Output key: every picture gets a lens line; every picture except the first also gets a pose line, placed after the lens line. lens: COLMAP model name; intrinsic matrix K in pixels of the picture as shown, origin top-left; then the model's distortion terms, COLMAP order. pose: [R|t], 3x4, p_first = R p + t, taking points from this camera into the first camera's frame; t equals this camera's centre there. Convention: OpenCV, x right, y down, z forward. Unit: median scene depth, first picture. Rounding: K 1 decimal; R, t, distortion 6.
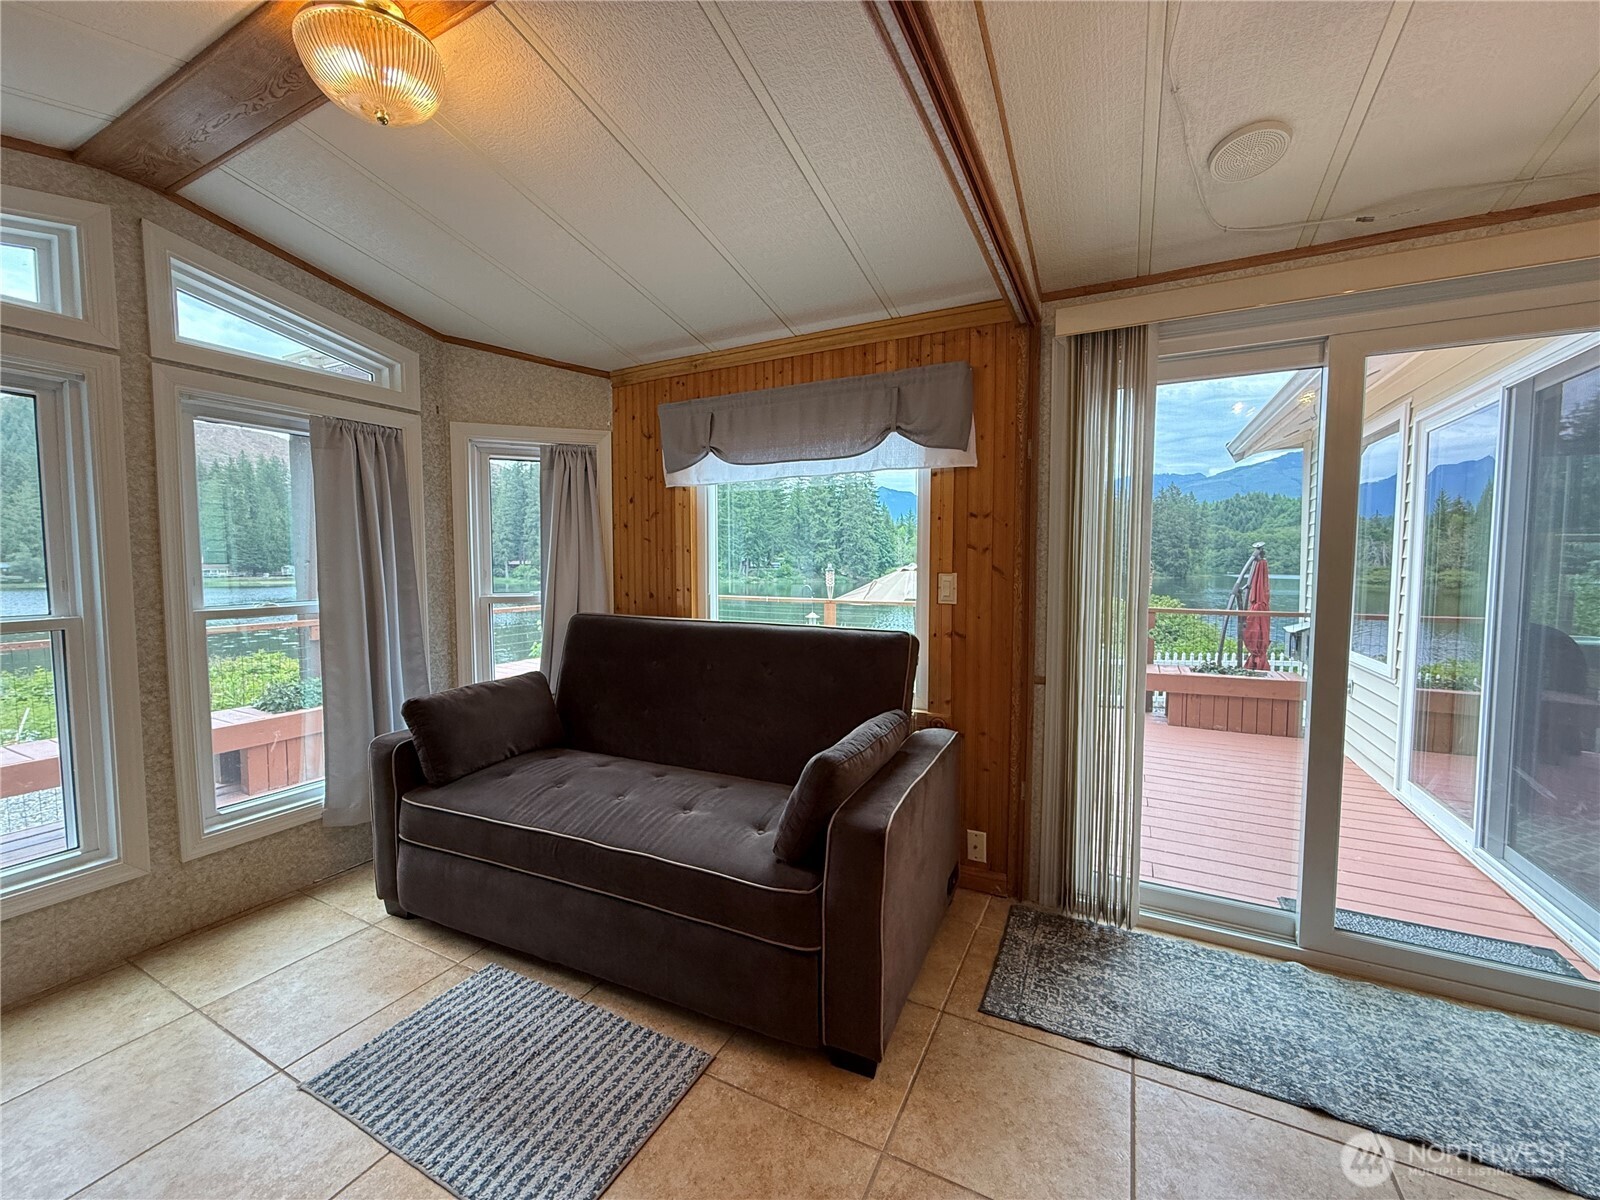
lens RADIAL K [[631.6, 0, 806.9], [0, 631.6, 597.8], [0, 0, 1]] dist [0.003181, -0.000701]
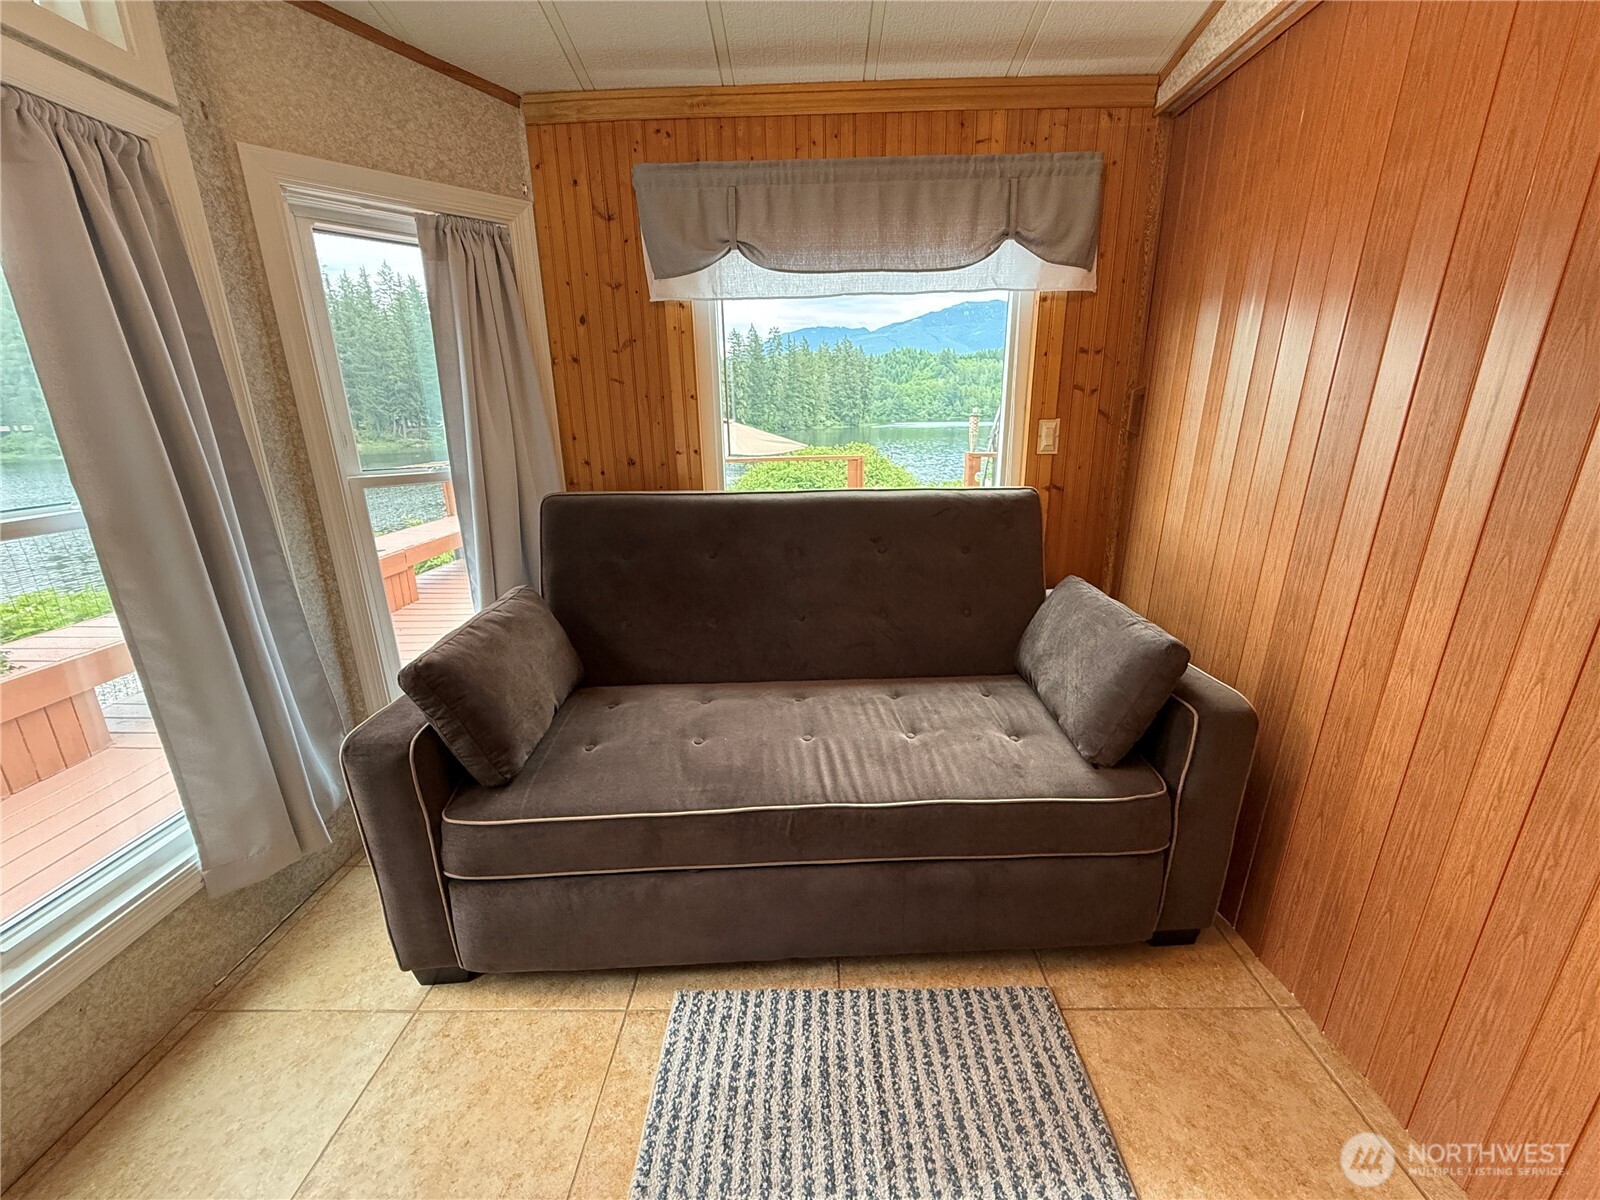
lens RADIAL K [[631.6, 0, 803.7], [0, 631.6, 595.1], [0, 0, 1]] dist [0.003181, -0.000701]
pose [[0.896630, -0.138539, 0.420550, -0.441768], [0.043516, 0.972765, 0.227673, -0.013498], [-0.440638, -0.185838, 0.878238, 0.281557]]
